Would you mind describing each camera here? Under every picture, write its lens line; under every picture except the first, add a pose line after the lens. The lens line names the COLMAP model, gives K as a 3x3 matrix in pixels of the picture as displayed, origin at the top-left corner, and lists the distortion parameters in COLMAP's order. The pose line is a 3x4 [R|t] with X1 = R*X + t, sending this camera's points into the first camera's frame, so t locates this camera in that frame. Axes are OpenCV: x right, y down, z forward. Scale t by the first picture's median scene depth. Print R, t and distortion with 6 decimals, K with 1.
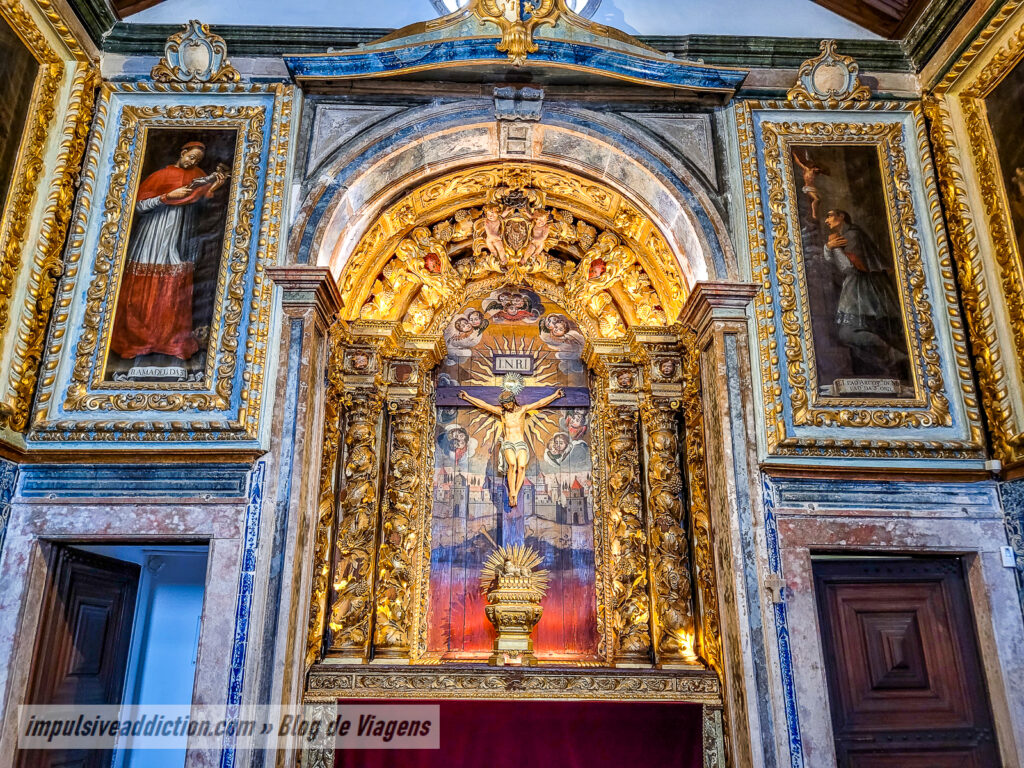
lens RADIAL K [[786.1, 0, 517.8], [0, 786.1, 382.7], [0, 0, 1]] dist [0.032211, 0.002762]
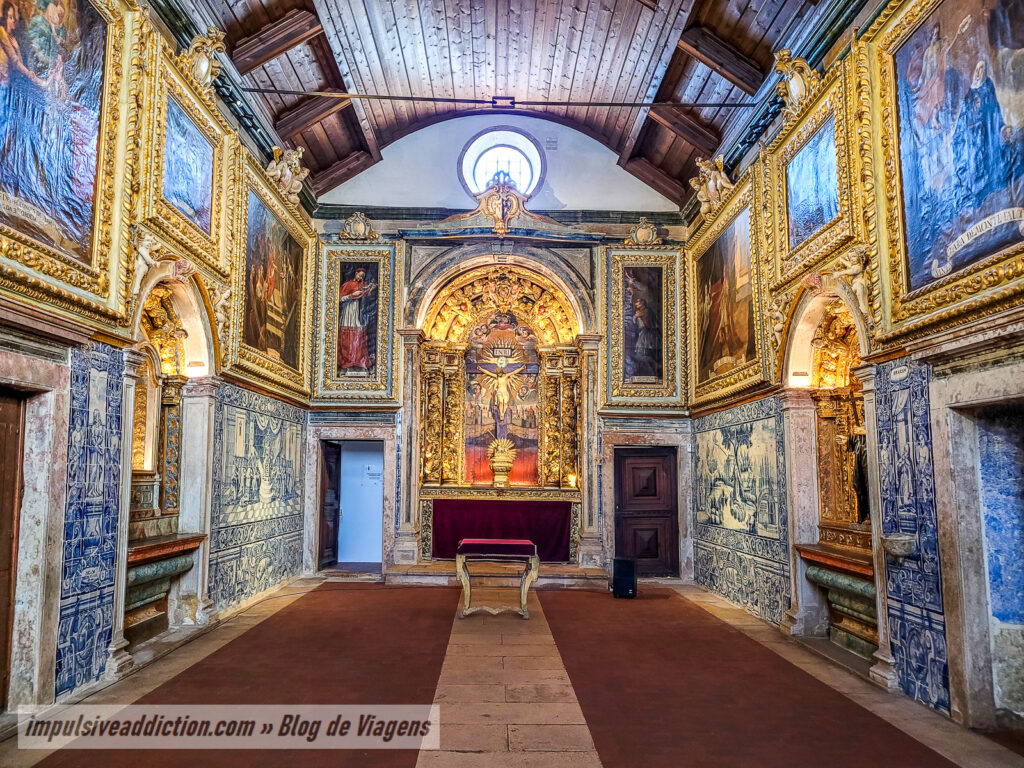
lens RADIAL K [[786.1, 0, 508.4], [0, 786.1, 385.8], [0, 0, 1]] dist [0.032211, 0.002762]
pose [[0.999519, 0.003851, -0.030765, 0.089373], [0.002506, 0.978978, 0.203951, -0.433716], [0.030904, -0.203930, 0.978498, -1.279667]]
